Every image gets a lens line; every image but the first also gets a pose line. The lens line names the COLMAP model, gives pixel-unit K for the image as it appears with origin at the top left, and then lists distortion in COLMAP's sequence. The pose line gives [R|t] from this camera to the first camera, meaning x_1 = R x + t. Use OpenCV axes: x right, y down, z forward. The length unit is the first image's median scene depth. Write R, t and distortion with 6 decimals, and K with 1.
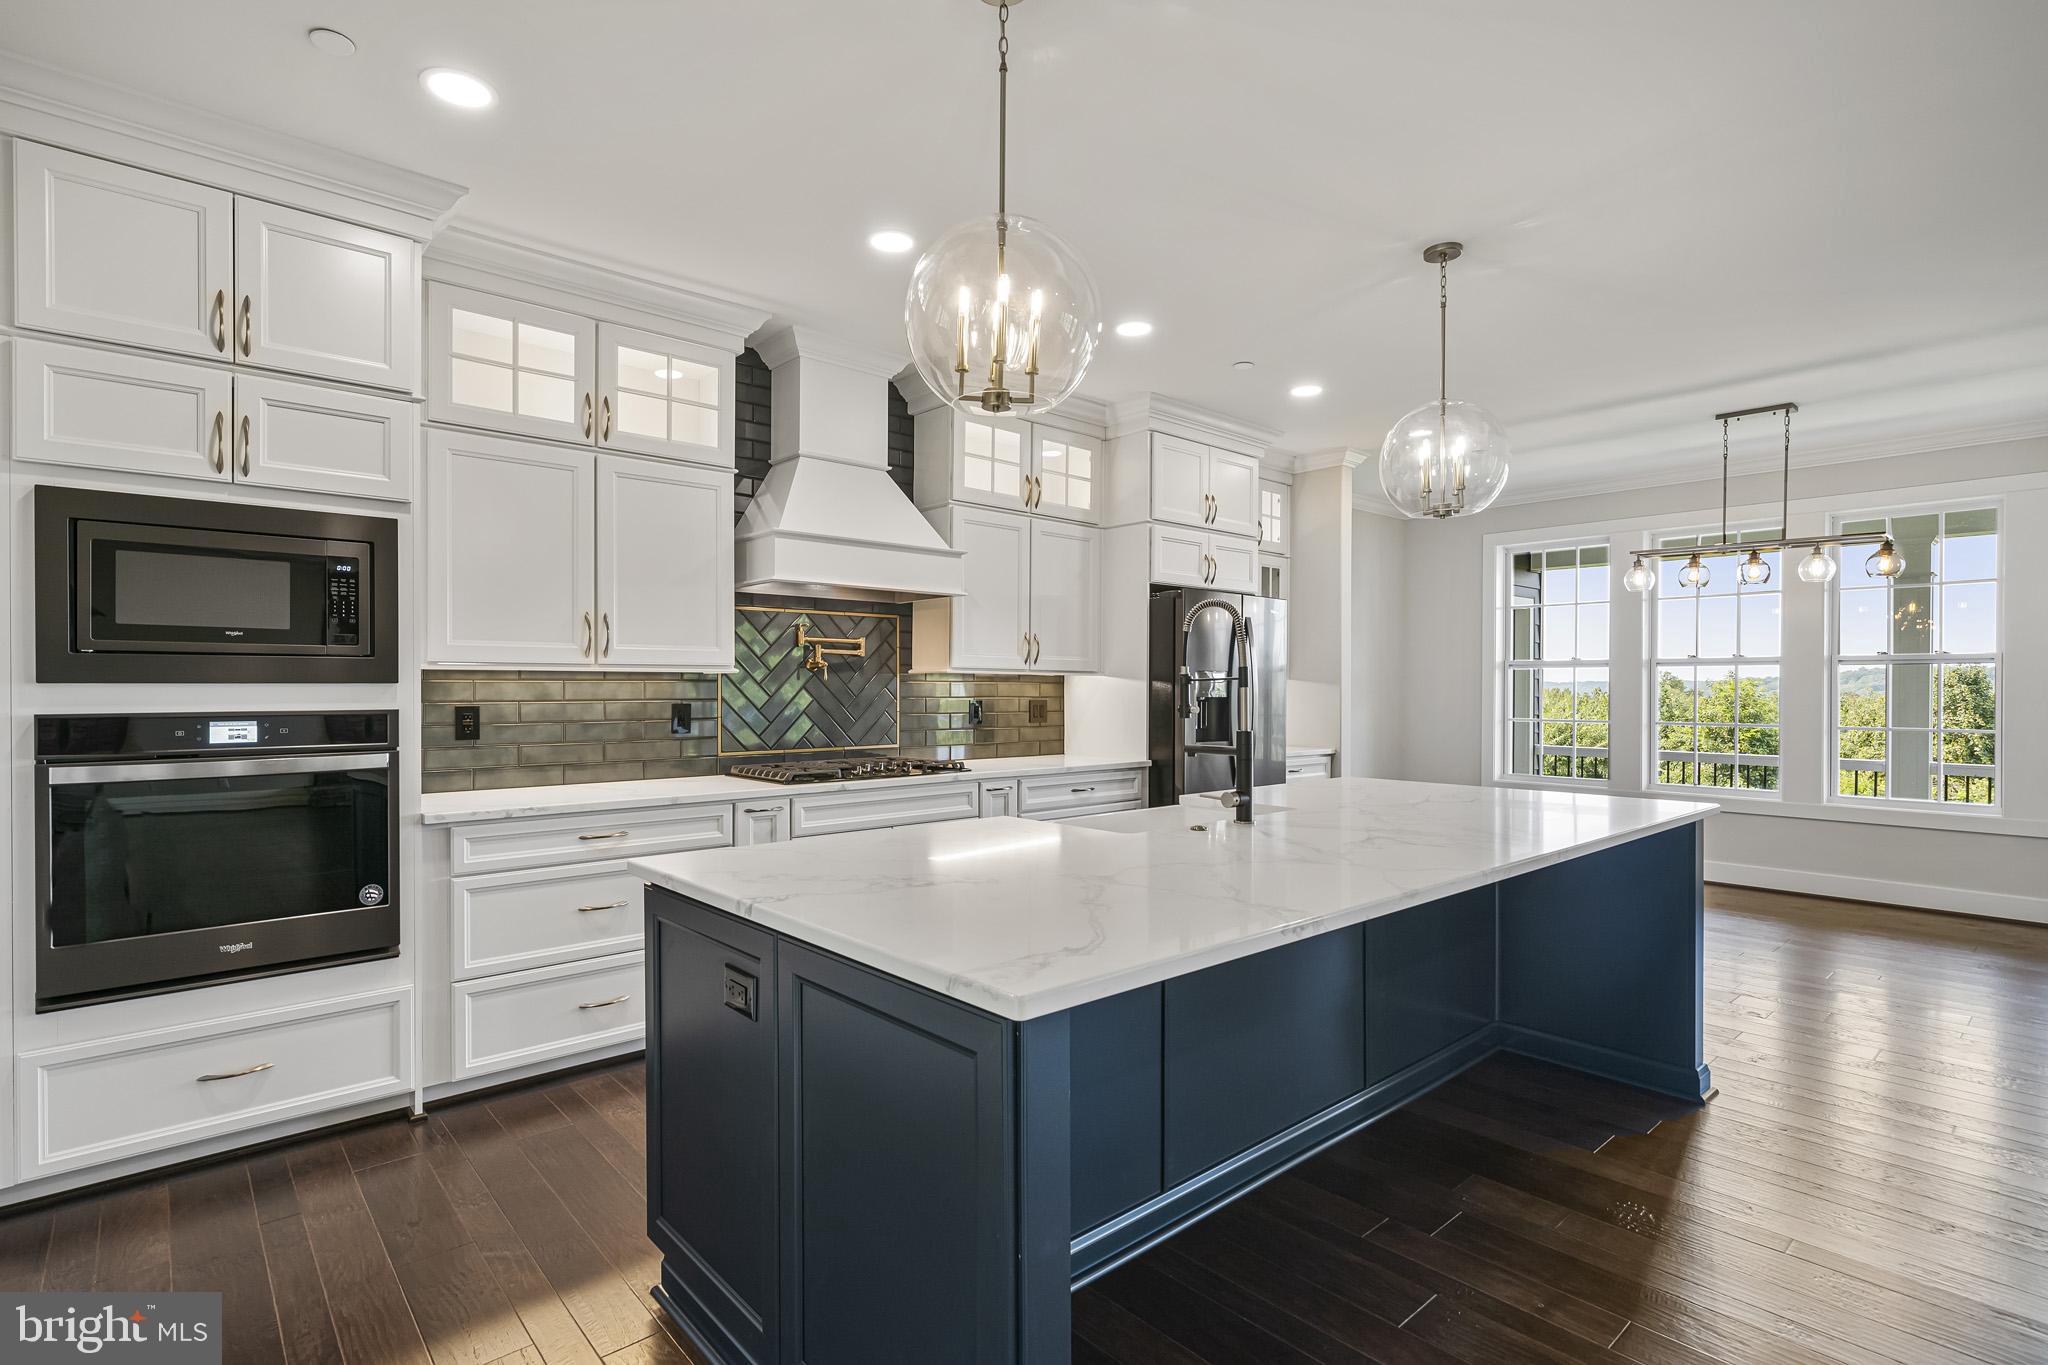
lens RADIAL K [[1006.0, 0, 924.8], [0, 1006.0, 693.1], [0, 0, 1]] dist [-0.004025, 0.000230]
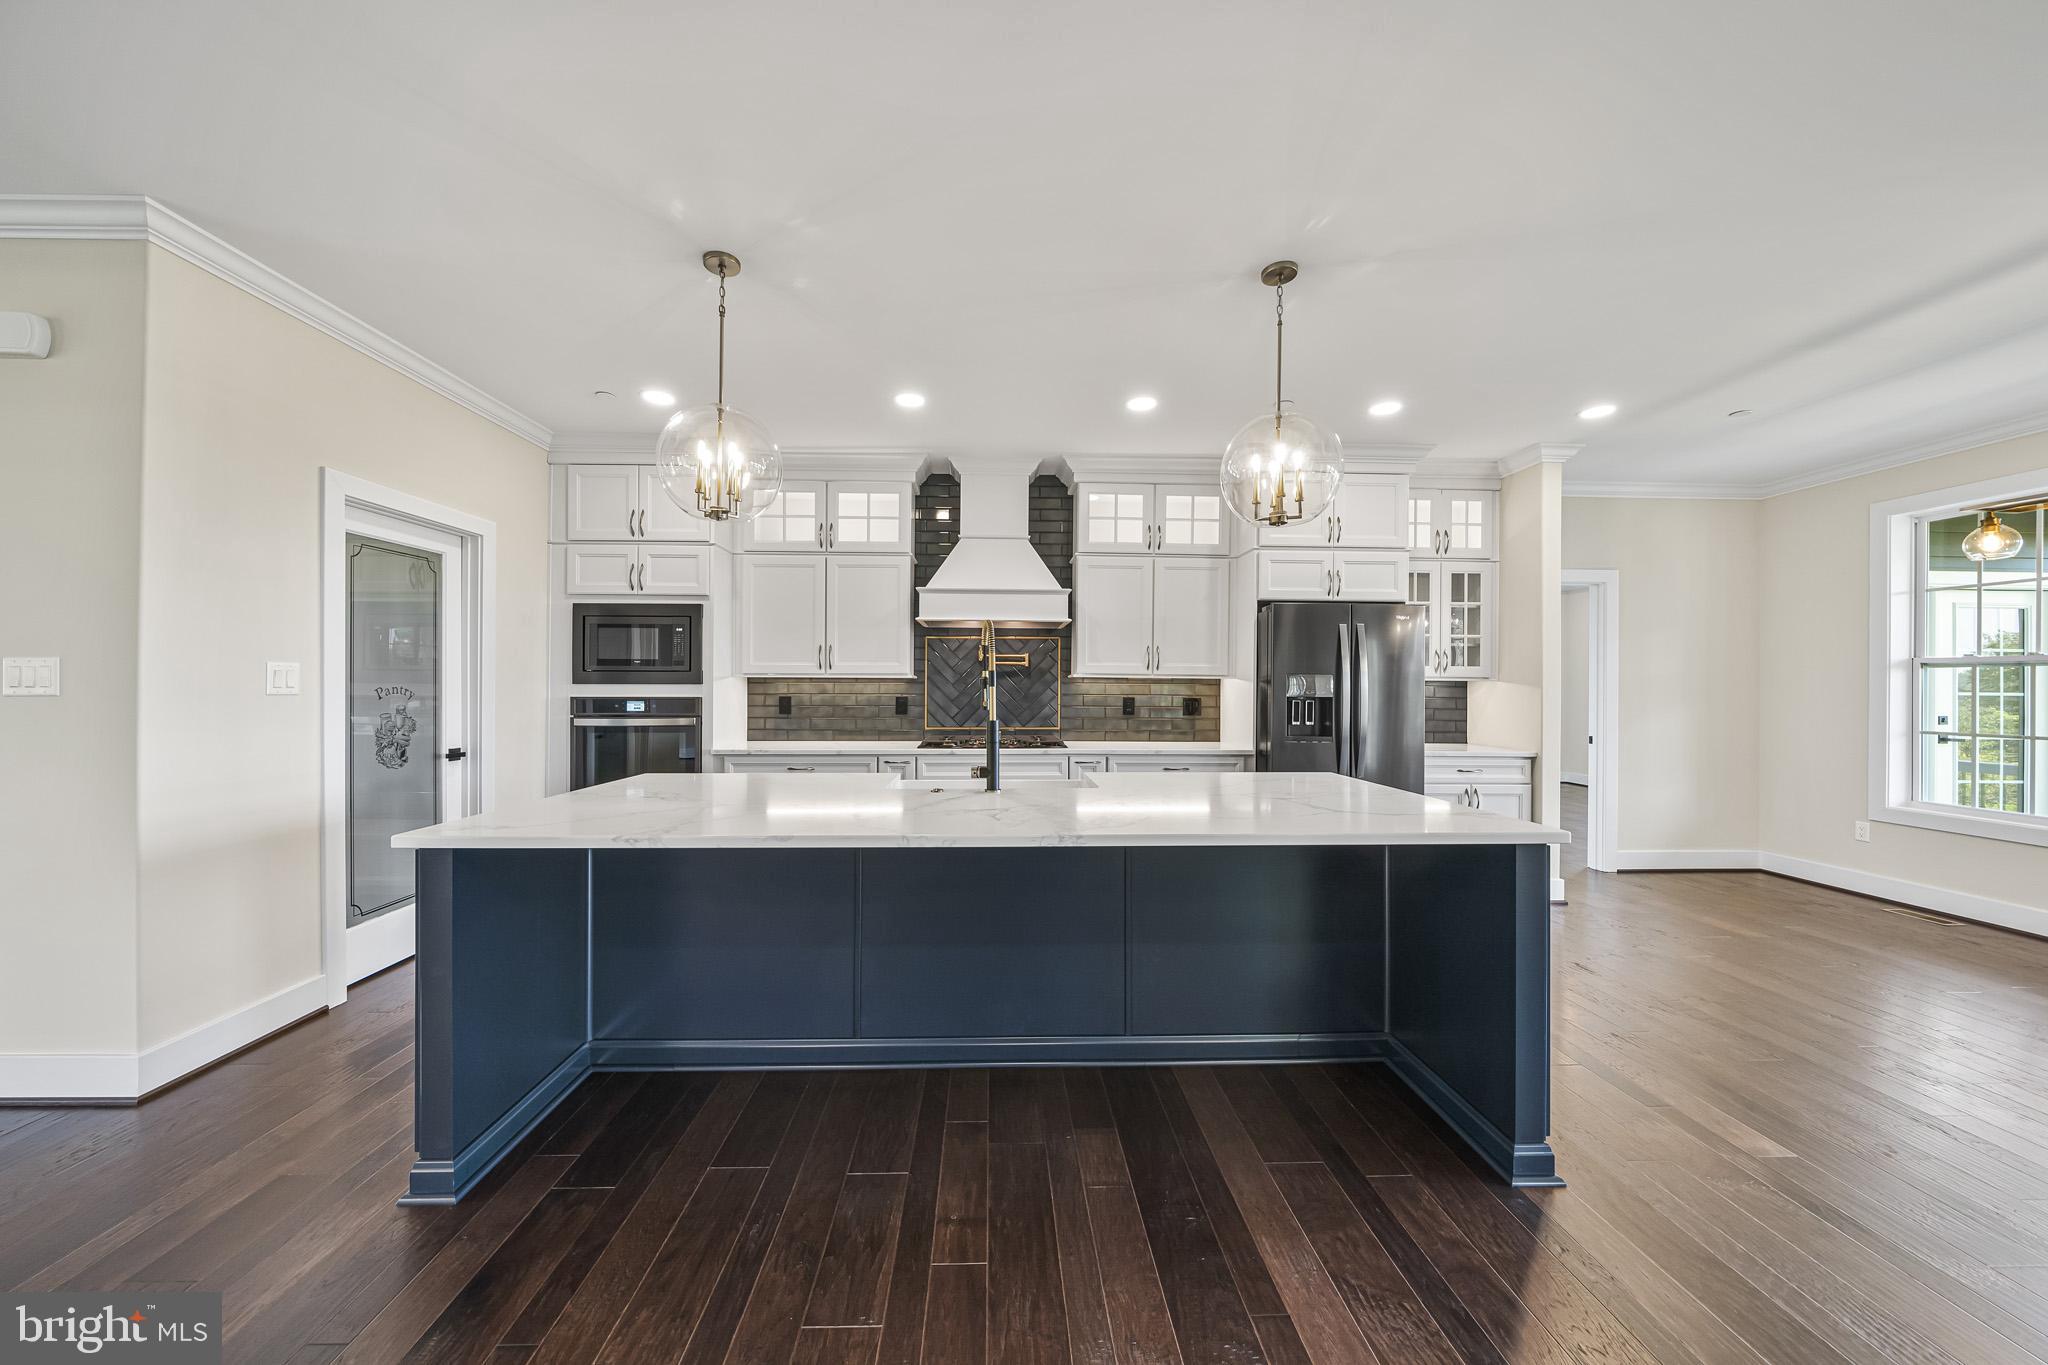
lens RADIAL K [[679.4, 0, 968.6], [0, 679.4, 685.2], [0, 0, 1]] dist [-0.006294, -0.000300]
pose [[0.778743, 0.001271, -0.627342, 0.515359], [-0.006915, 0.999955, -0.006559, -0.001639], [0.627305, 0.009446, 0.778716, 0.179905]]
